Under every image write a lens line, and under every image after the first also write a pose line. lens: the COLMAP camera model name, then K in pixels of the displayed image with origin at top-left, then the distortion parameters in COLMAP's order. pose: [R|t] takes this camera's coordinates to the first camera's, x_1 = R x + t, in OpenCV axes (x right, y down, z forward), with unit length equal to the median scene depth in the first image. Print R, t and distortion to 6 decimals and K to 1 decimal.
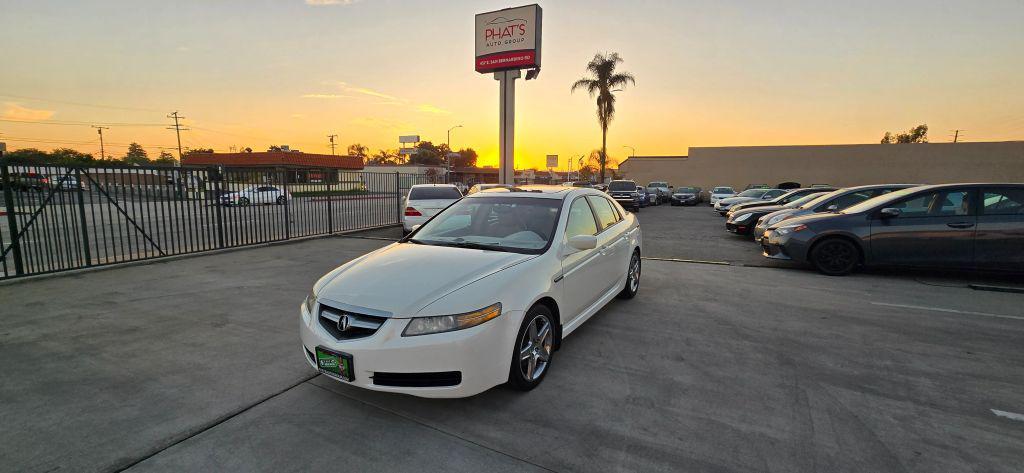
lens RADIAL K [[423.3, 0, 505.8], [0, 423.3, 247.1], [0, 0, 1]] dist [-0.007564, 0.001998]
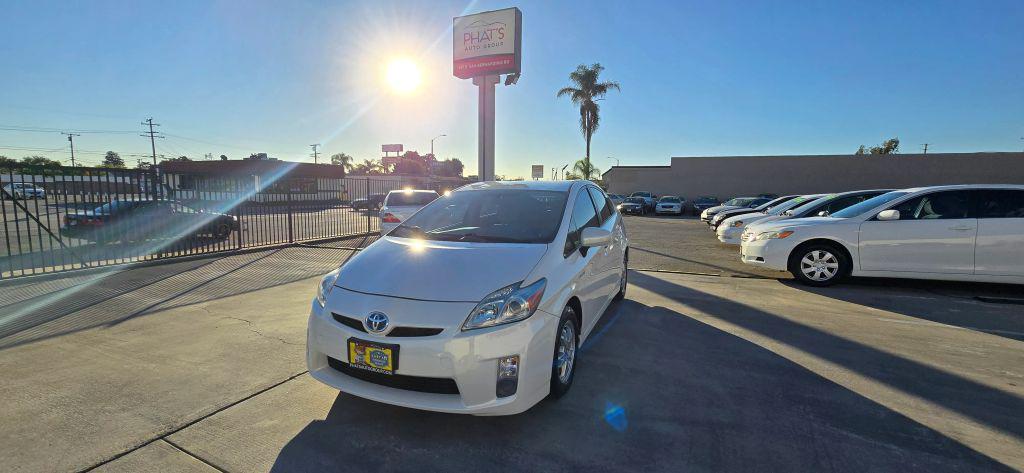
lens RADIAL K [[423.3, 0, 508.4], [0, 423.3, 246.7], [0, 0, 1]] dist [-0.007564, 0.001998]
pose [[0.999319, -0.001249, 0.036882, 0.009655], [0.002192, 0.999671, -0.025538, 0.000397], [-0.036838, 0.025602, 0.998993, 0.020603]]
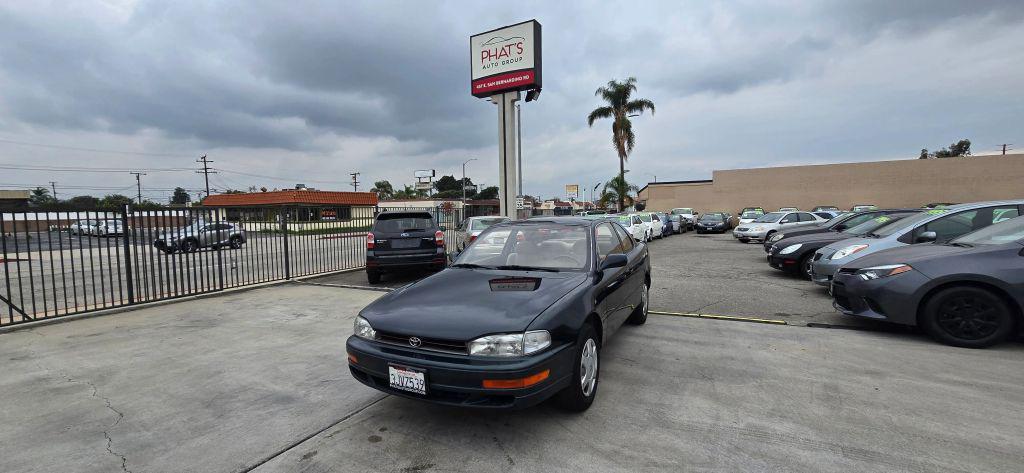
lens RADIAL K [[423.3, 0, 507.0], [0, 423.3, 242.4], [0, 0, 1]] dist [-0.007564, 0.001998]
pose [[0.998071, -0.026535, -0.056124, 0.026194], [0.021662, 0.996084, -0.085717, -0.008512], [0.058179, 0.084335, 0.994738, 0.061308]]
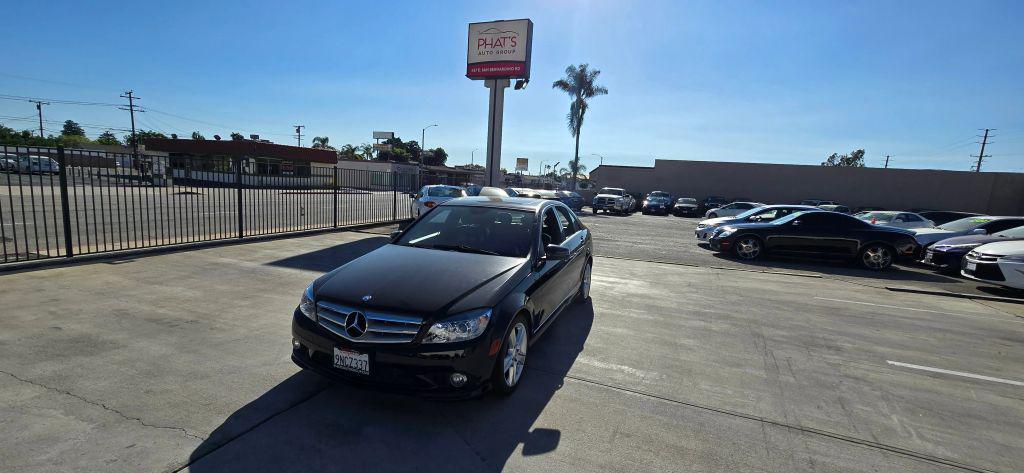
lens RADIAL K [[423.3, 0, 506.8], [0, 423.3, 251.5], [0, 0, 1]] dist [-0.007564, 0.001998]
pose [[0.995573, 0.034349, 0.087485, -0.027200], [-0.035008, 0.999369, 0.006012, 0.002275], [-0.087223, -0.009048, 0.996148, -0.029690]]
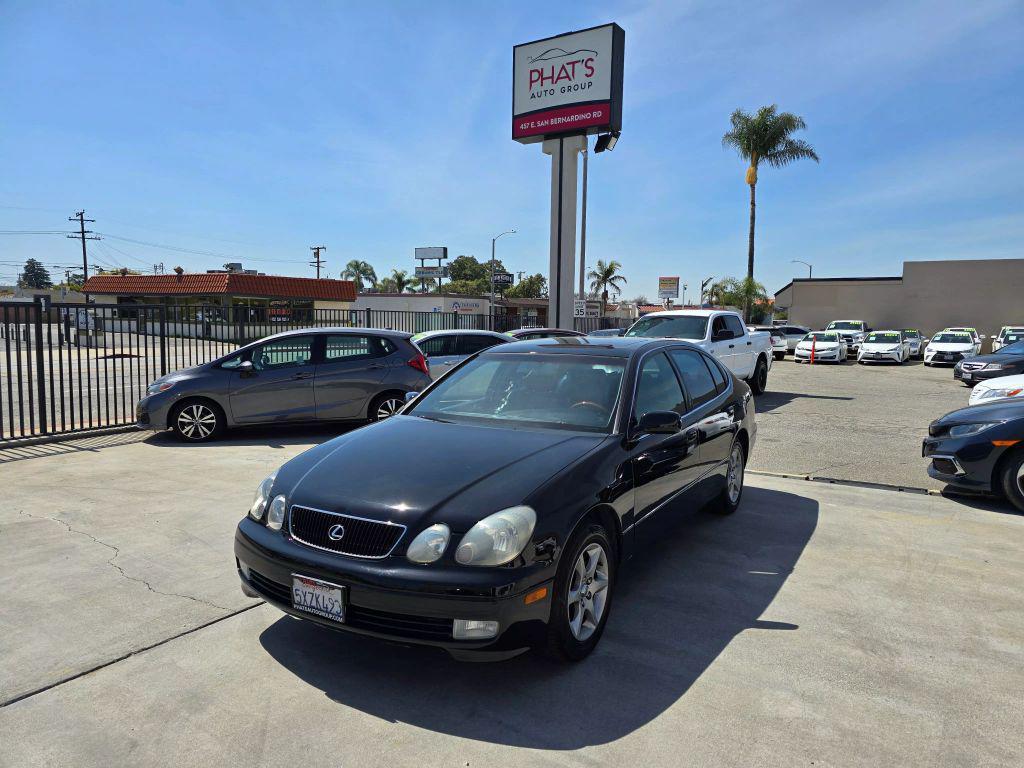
lens RADIAL K [[700.5, 0, 514.9], [0, 700.5, 383.7], [0, 0, 1]] dist [0.060784, -0.048200]
pose [[0.992764, 0.014356, -0.119225, 0.030477], [-0.021973, 0.997783, -0.062821, -0.004949], [0.118059, 0.064986, 0.990878, 0.018250]]
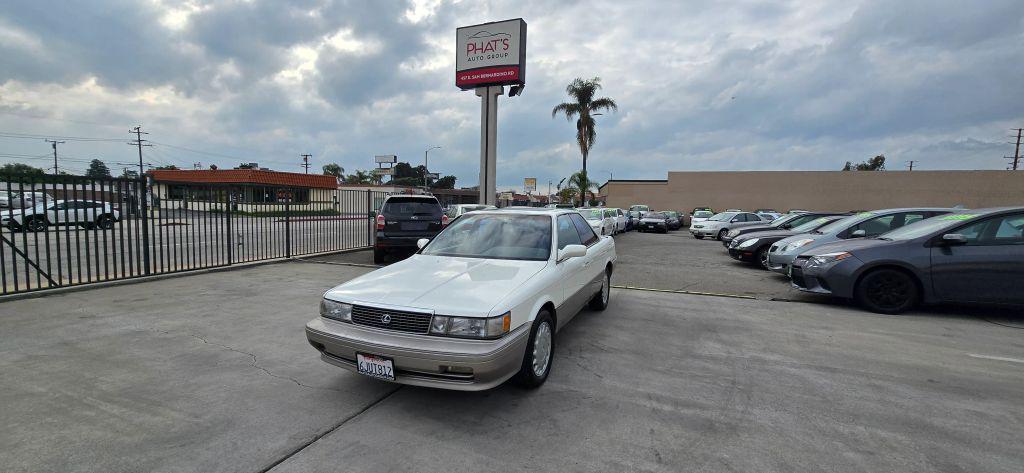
lens RADIAL K [[423.3, 0, 507.8], [0, 423.3, 247.1], [0, 0, 1]] dist [-0.007564, 0.001998]
pose [[0.998283, 0.007132, 0.058147, -0.004465], [-0.004005, 0.998548, -0.053722, -0.003013], [-0.058446, 0.053397, 0.996861, 0.036518]]
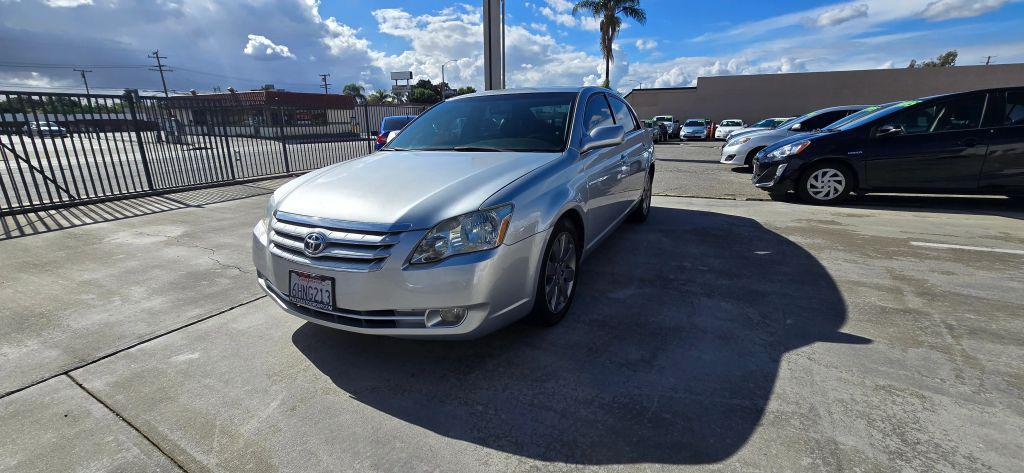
lens RADIAL K [[423.3, 0, 507.0], [0, 423.3, 243.4], [0, 0, 1]] dist [-0.007564, 0.001998]
pose [[0.999831, -0.014088, -0.011781, 0.020461], [0.015447, 0.992094, 0.124541, 0.003682], [0.009933, -0.124702, 0.992144, 0.033968]]
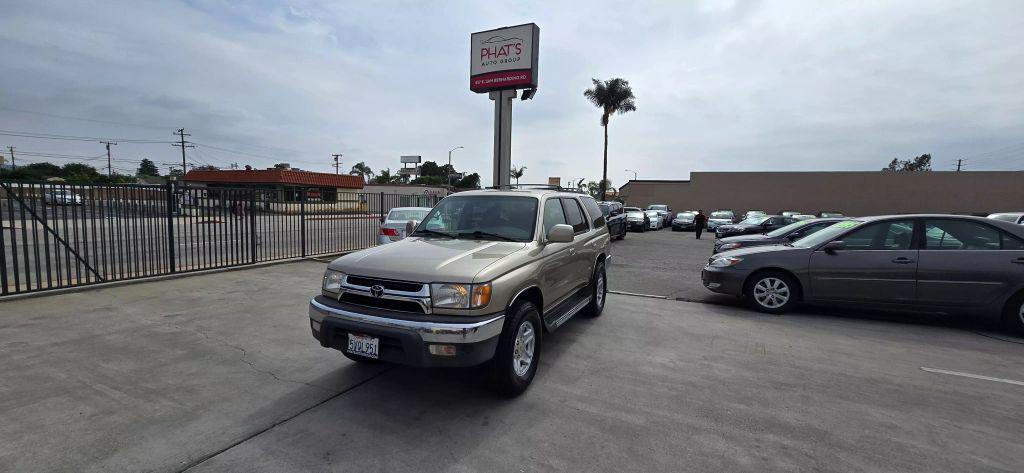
lens RADIAL K [[423.3, 0, 505.2], [0, 423.3, 244.1], [0, 0, 1]] dist [-0.007564, 0.001998]
pose [[0.999813, 0.017181, -0.008843, 0.012642], [-0.017647, 0.998296, -0.055620, -0.005987], [0.007872, 0.055766, 0.998413, 0.027218]]
